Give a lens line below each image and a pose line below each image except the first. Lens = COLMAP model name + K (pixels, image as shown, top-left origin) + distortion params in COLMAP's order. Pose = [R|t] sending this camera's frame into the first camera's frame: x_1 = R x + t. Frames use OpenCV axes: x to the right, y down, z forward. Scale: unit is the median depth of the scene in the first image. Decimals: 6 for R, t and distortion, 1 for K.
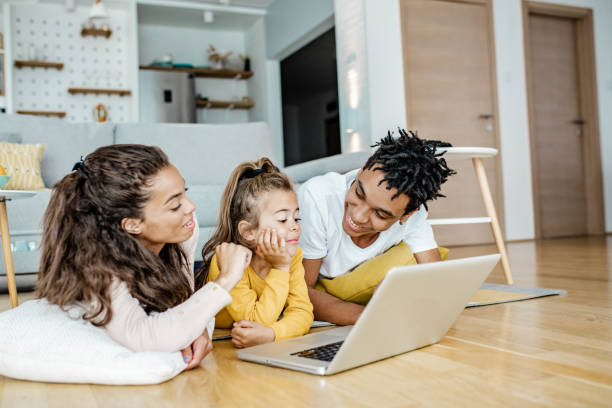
lens RADIAL K [[630.2, 0, 304.7], [0, 630.2, 202.5], [0, 0, 1]] dist [-0.009424, 0.009477]
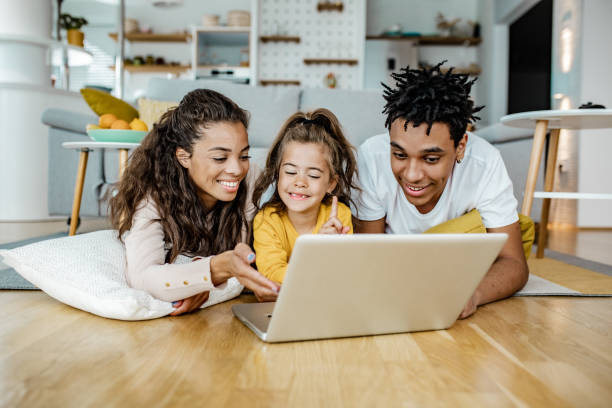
lens RADIAL K [[590.6, 0, 307.3], [0, 590.6, 202.0], [0, 0, 1]] dist [-0.020490, 0.007903]
pose [[0.907116, 0.069790, -0.415053, 0.080392], [-0.046355, 0.996723, 0.066285, 0.000787], [0.418319, -0.040888, 0.907379, 0.042816]]
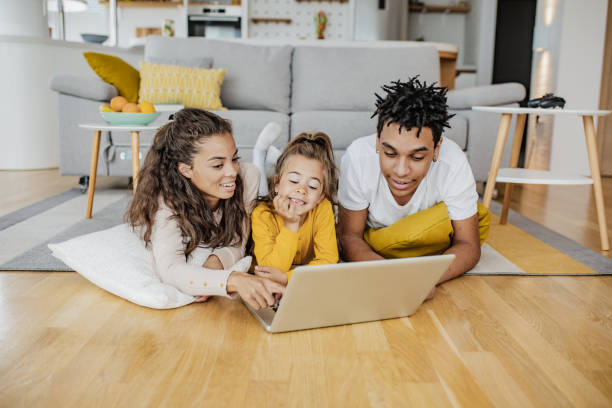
lens RADIAL K [[590.6, 0, 307.3], [0, 590.6, 202.0], [0, 0, 1]] dist [-0.020490, 0.007903]
pose [[0.913606, 0.127424, -0.386119, 0.094267], [-0.049642, 0.977477, 0.205120, -0.040074], [0.403560, -0.168232, 0.899354, 0.005088]]
